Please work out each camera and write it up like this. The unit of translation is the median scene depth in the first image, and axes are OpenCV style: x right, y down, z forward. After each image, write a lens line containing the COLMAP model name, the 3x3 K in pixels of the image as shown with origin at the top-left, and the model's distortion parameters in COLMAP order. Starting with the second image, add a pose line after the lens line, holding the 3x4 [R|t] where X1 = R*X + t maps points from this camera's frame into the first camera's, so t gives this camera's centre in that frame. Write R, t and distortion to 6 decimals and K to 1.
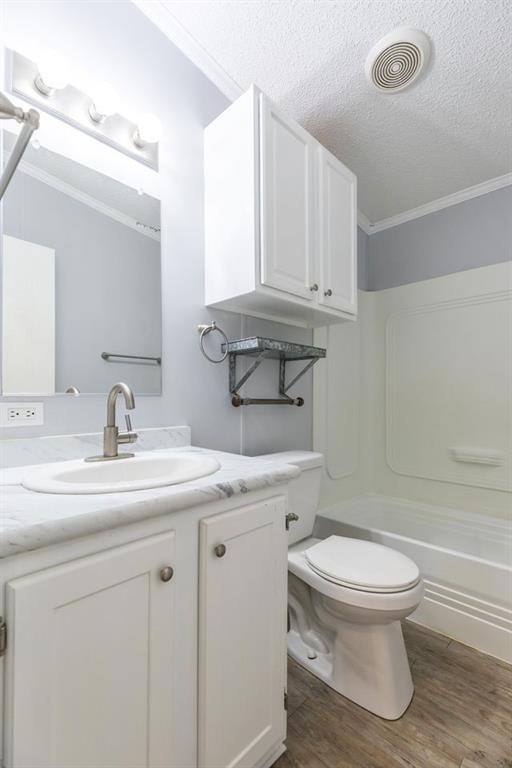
lens RADIAL K [[348.8, 0, 258.8], [0, 348.8, 411.0], [0, 0, 1]] dist [0.000474, -0.000121]
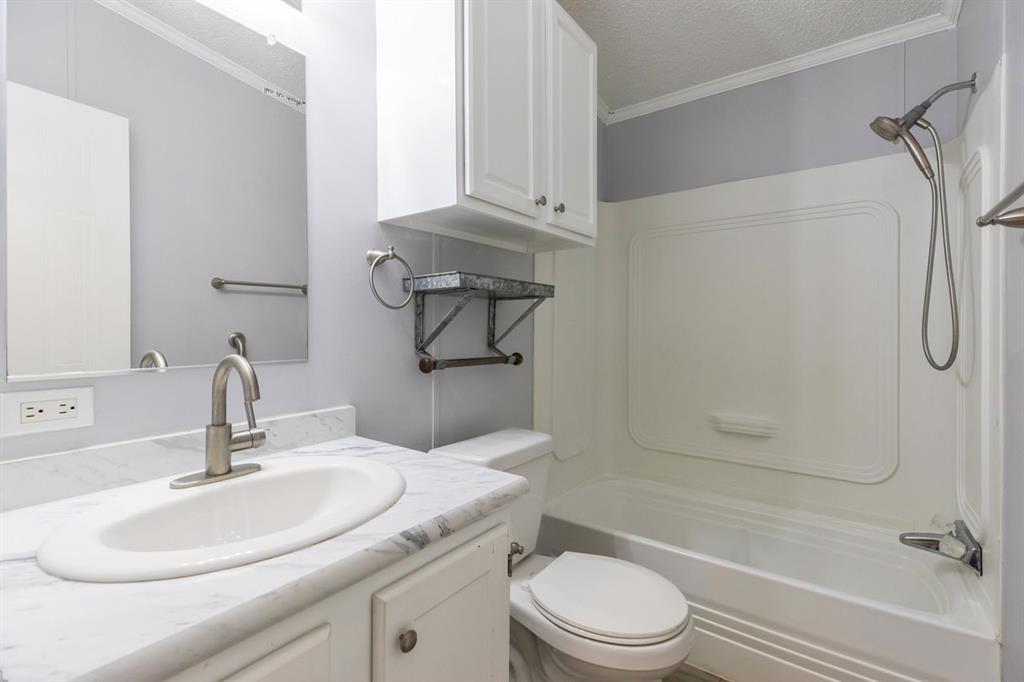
lens RADIAL K [[465.0, 0, 515.6], [0, 465.0, 344.2], [0, 0, 1]] dist [0.000474, -0.000121]
pose [[0.989856, -0.001961, 0.142063, -0.021935], [0.002297, 0.999995, -0.002203, -0.067236], [-0.142058, 0.002507, 0.989855, 0.095921]]
